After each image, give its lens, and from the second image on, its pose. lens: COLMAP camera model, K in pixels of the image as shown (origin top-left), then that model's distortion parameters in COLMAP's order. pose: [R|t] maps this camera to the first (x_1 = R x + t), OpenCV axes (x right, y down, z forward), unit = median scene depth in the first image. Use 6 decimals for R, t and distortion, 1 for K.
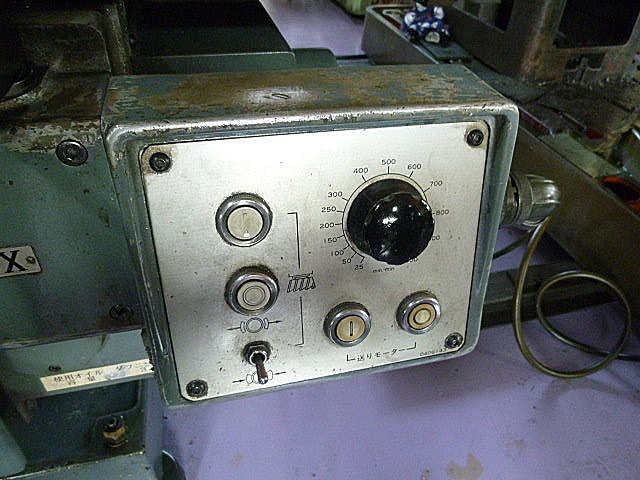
lens RADIAL K [[476.0, 0, 320.0], [0, 476.0, 240.0], [0, 0, 1]] dist [-0.000275, -0.000130]
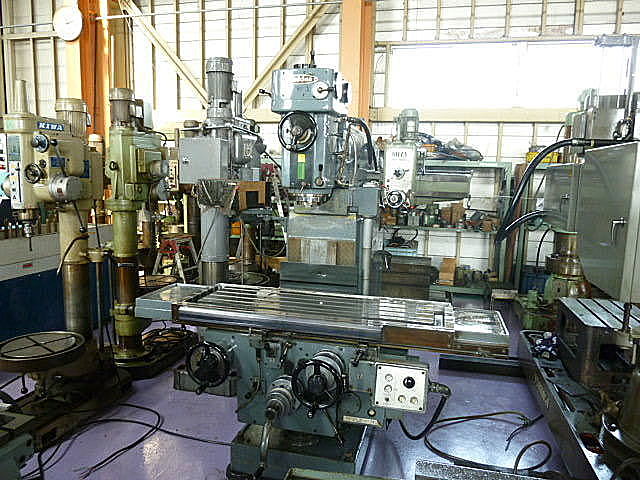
lens RADIAL K [[481.1, 0, 320.0], [0, 481.1, 240.0], [0, 0, 1]] dist [-0.028537, 0.002853]
pose [[0.876074, 0.048268, -0.479754, 1.965102], [-0.294257, 0.841734, -0.452654, 1.520952], [0.381977, 0.537730, 0.751625, -5.092414]]
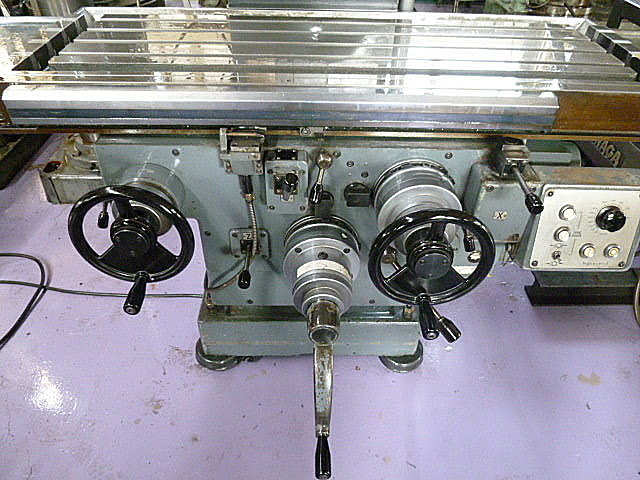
lens RADIAL K [[481.1, 0, 320.0], [0, 481.1, 240.0], [0, 0, 1]] dist [-0.028537, 0.002853]
pose [[0.971012, 0.140291, -0.193533, -0.955175], [-0.137688, 0.990110, 0.026906, 0.245066], [0.195394, 0.000522, 0.980725, -2.172457]]
